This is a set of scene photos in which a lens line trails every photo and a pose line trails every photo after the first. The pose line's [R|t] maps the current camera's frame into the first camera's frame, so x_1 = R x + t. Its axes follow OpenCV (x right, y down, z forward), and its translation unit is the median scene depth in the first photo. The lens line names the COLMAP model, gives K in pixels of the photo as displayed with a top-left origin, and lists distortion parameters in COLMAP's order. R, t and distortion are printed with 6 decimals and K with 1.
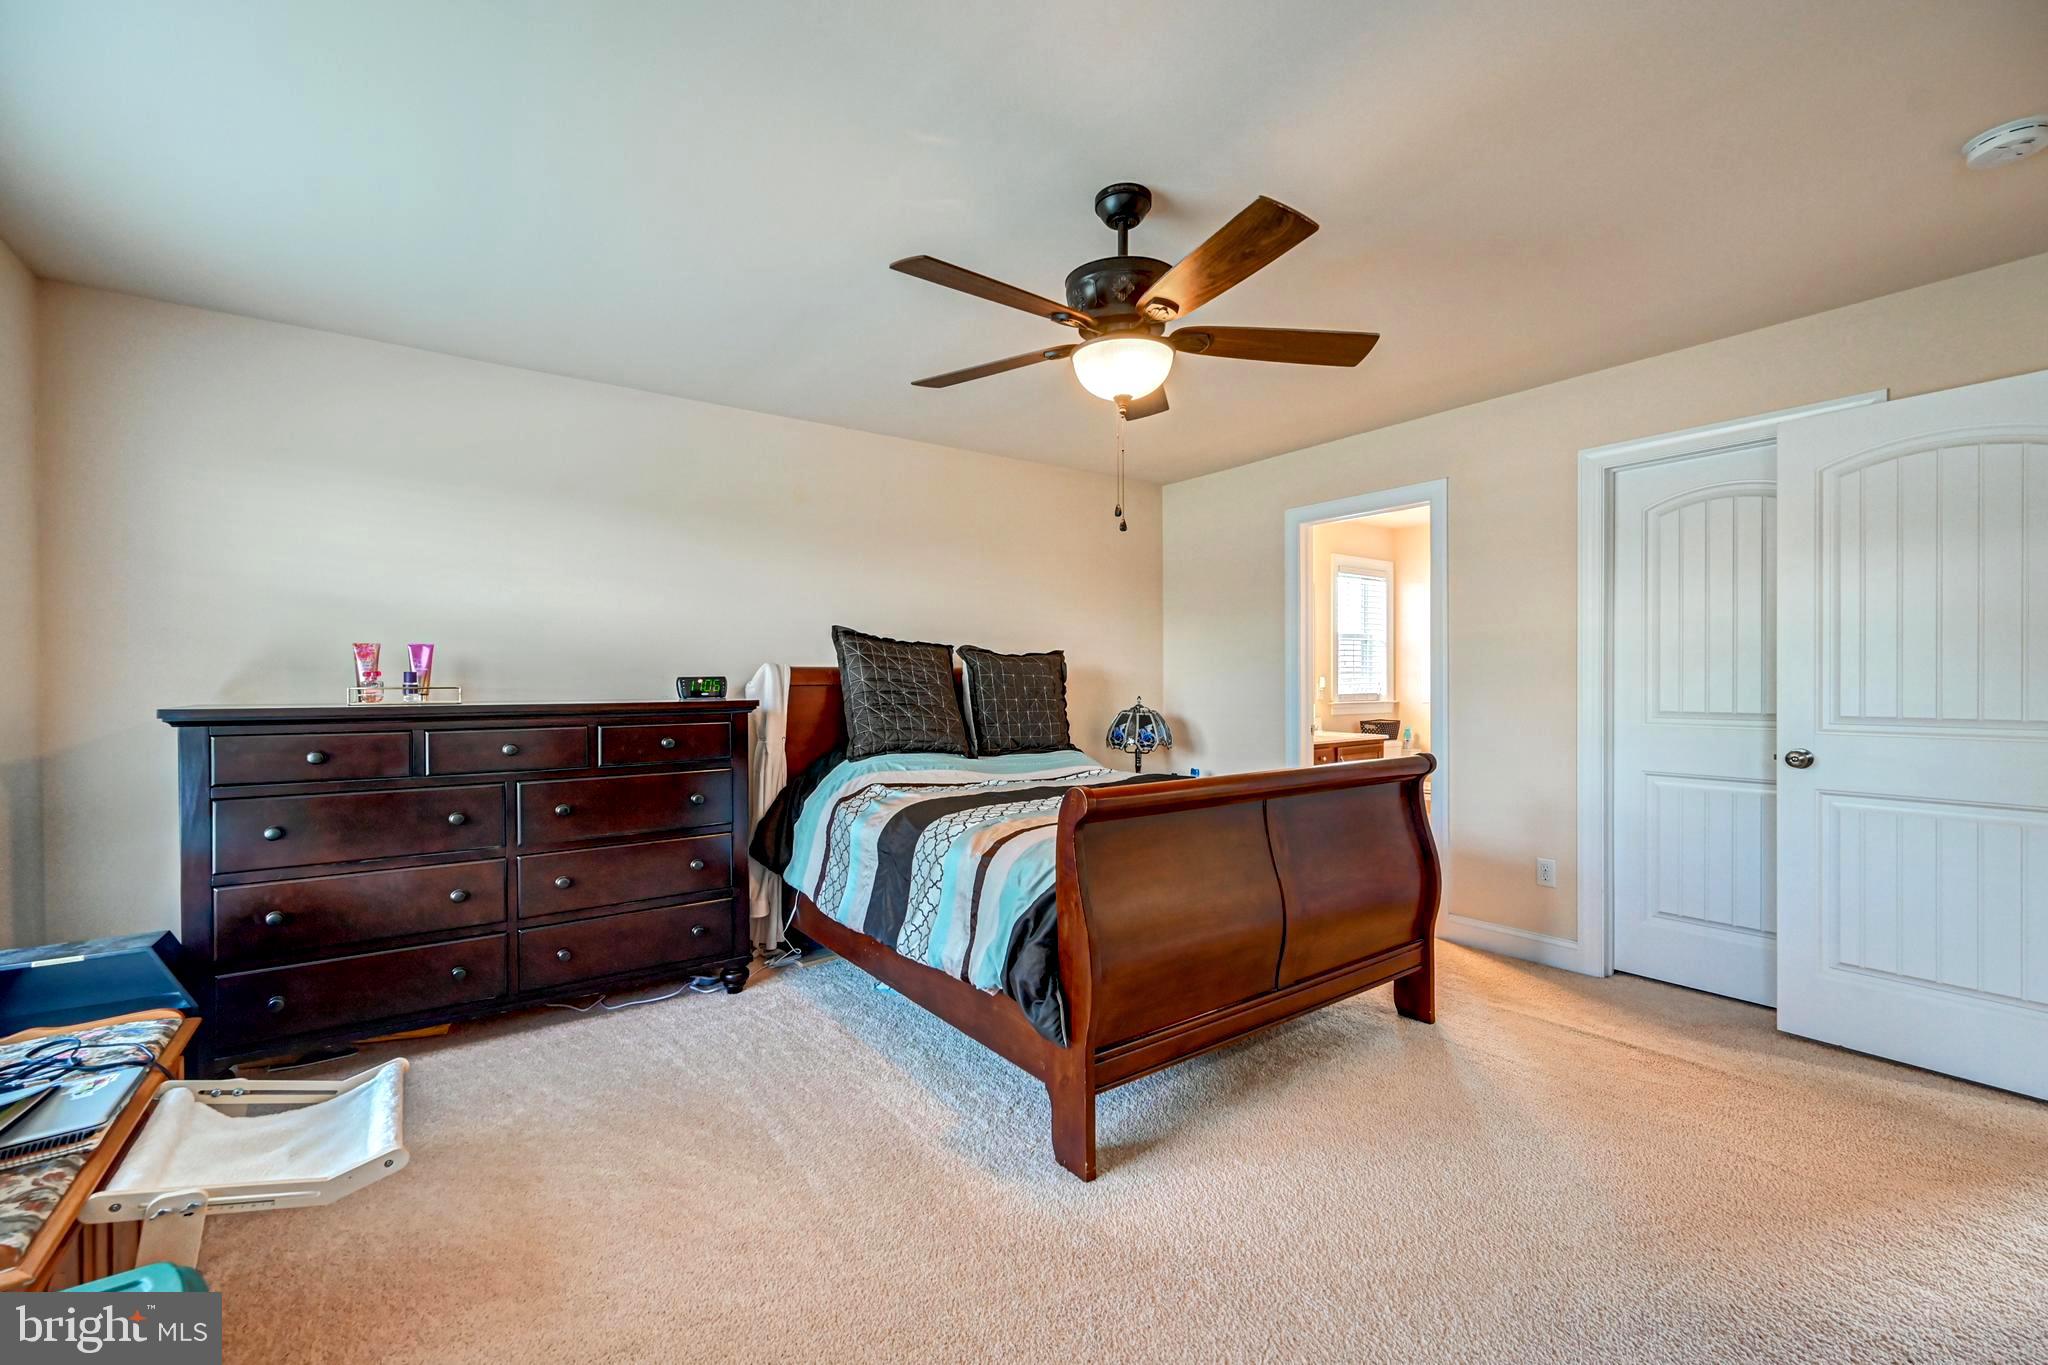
lens RADIAL K [[822.7, 0, 1024.0], [0, 822.7, 682.5], [0, 0, 1]] dist [-0.000391, 0.000018]
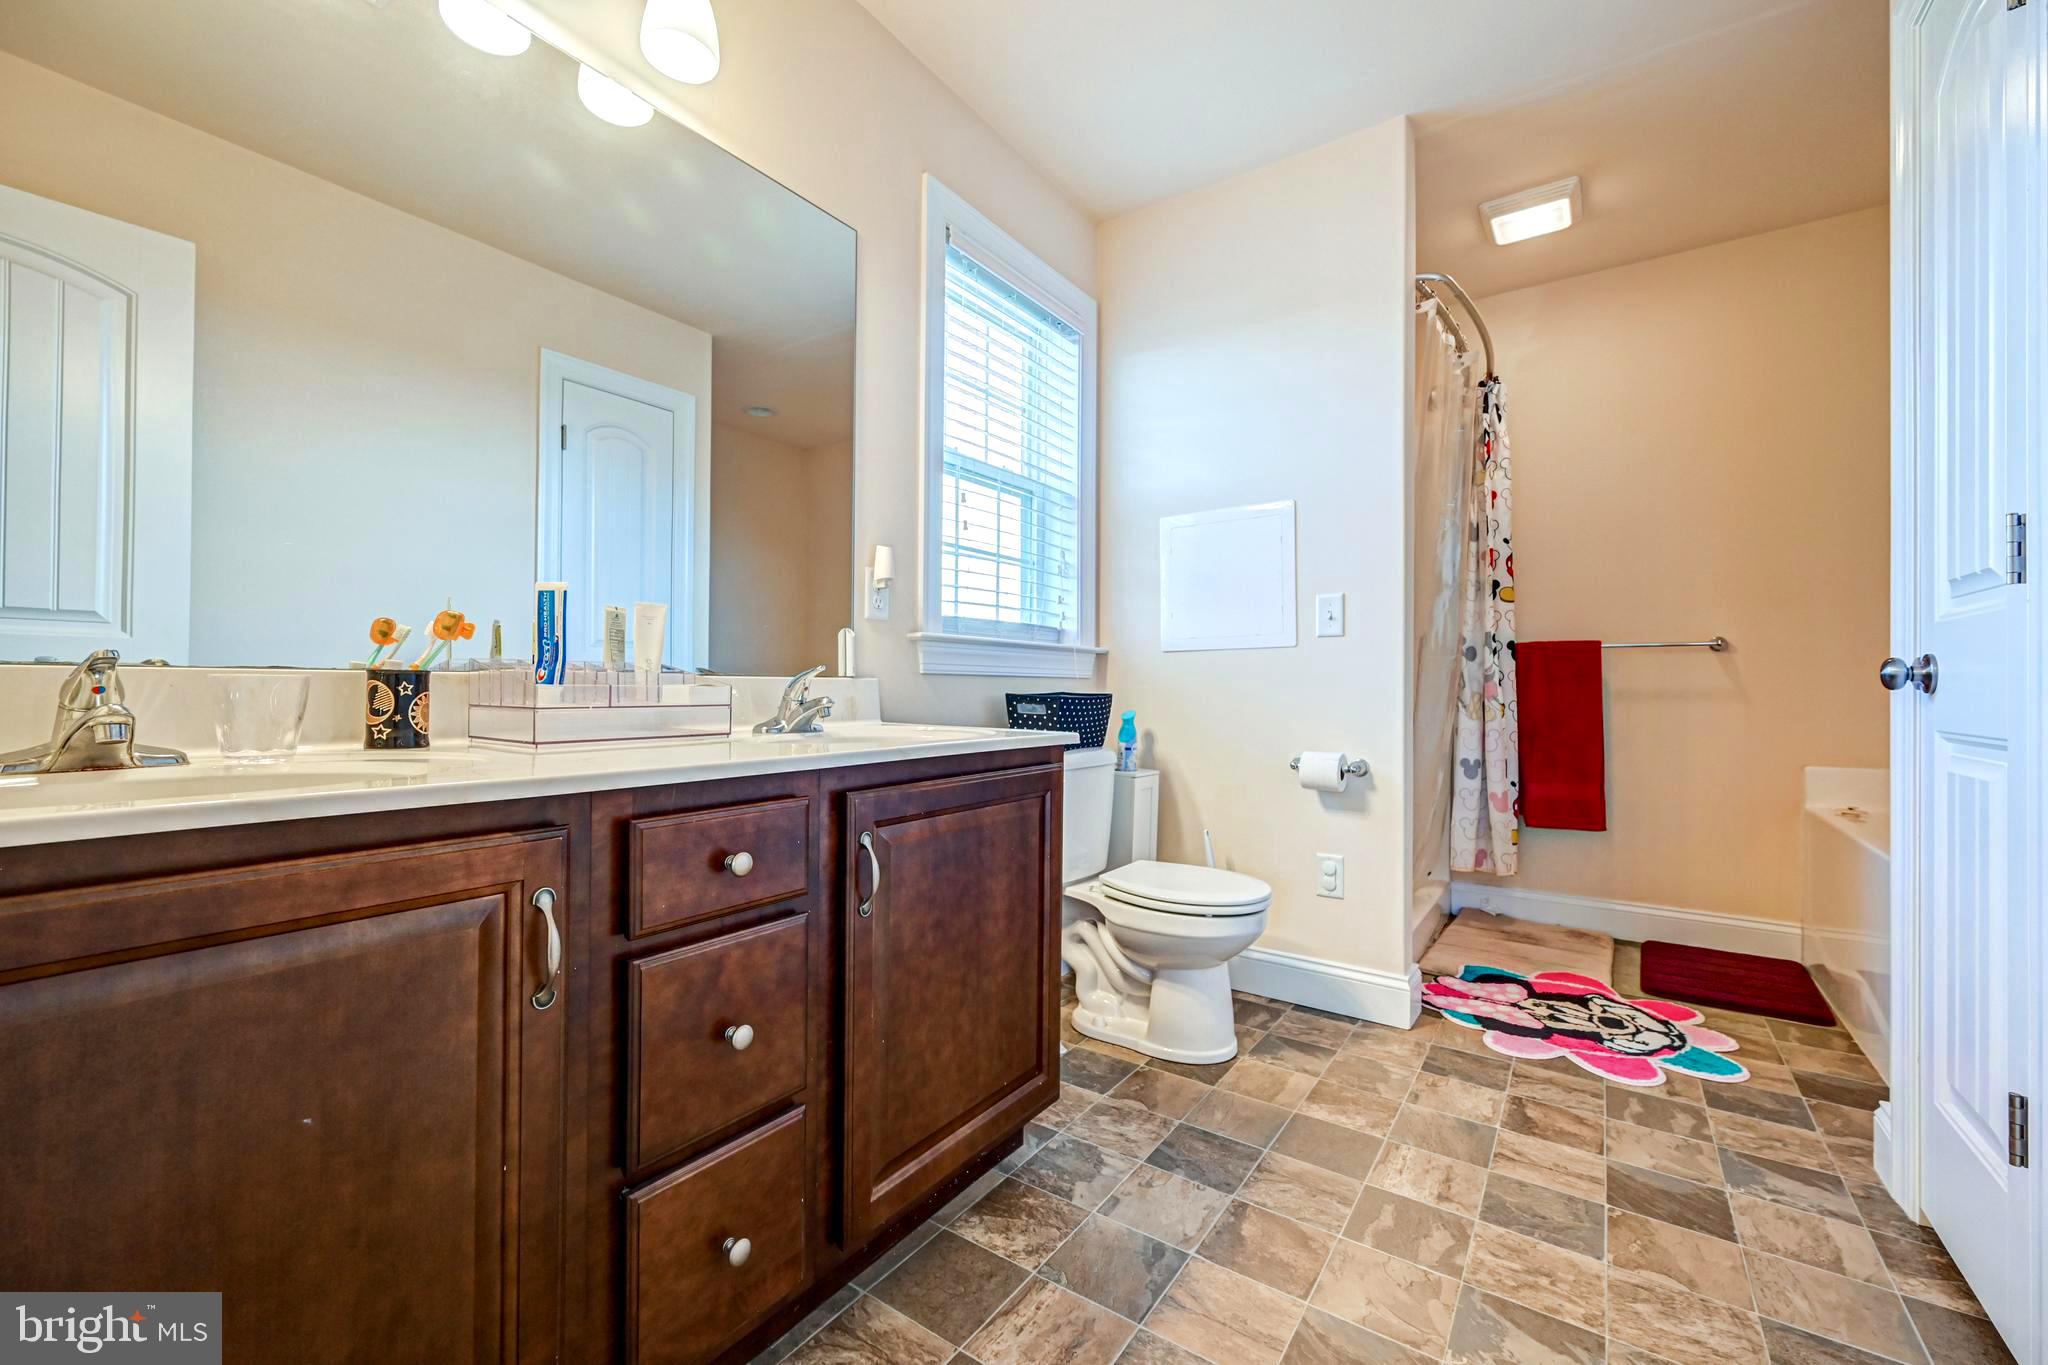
lens RADIAL K [[822.7, 0, 1024.0], [0, 822.7, 682.5], [0, 0, 1]] dist [-0.000391, 0.000018]
pose [[0.943688, 0.012822, 0.330590, 0.300466], [-0.009646, 0.999890, -0.011244, 0.045774], [-0.330697, 0.007422, 0.943708, 0.668686]]
